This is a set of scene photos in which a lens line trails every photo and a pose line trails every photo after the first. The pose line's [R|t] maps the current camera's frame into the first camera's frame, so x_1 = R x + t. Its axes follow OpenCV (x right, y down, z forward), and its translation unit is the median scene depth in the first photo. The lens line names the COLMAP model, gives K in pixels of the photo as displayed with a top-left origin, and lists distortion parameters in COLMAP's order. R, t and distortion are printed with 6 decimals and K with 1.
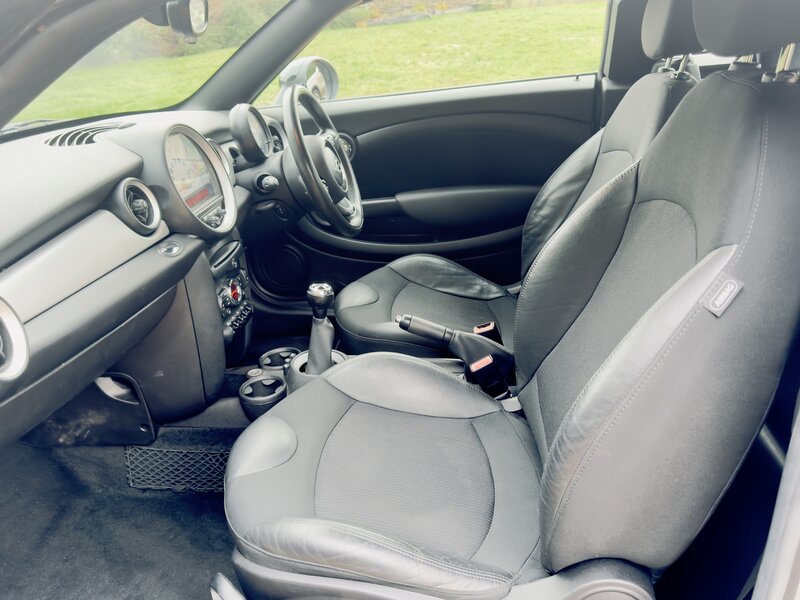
lens RADIAL K [[658.1, 0, 398.7], [0, 658.1, 302.0], [0, 0, 1]] dist [0.079835, -0.110304]
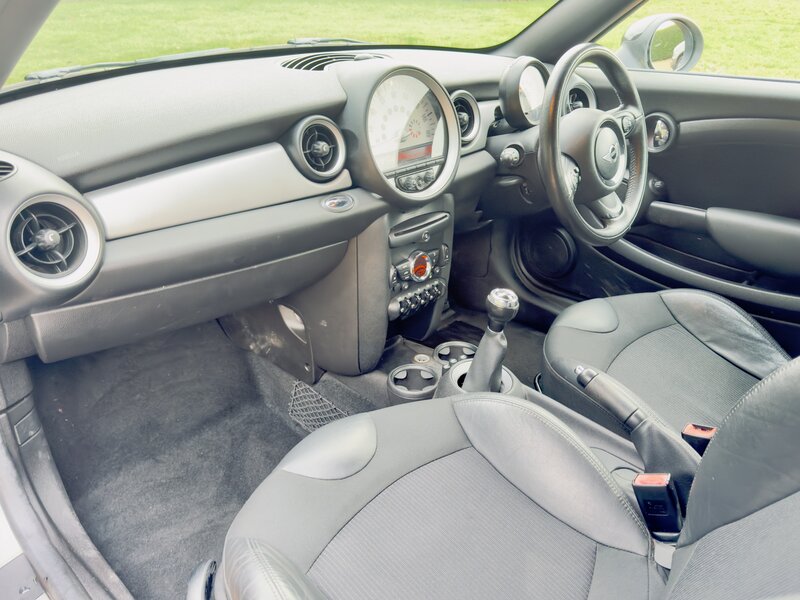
lens RADIAL K [[658.1, 0, 401.4], [0, 658.1, 296.5], [0, 0, 1]] dist [0.079835, -0.110304]
pose [[0.794290, 0.343930, -0.500814, 0.184421], [-0.310150, 0.938373, 0.152523, -0.103821], [0.522408, 0.034180, 0.852010, 0.234519]]
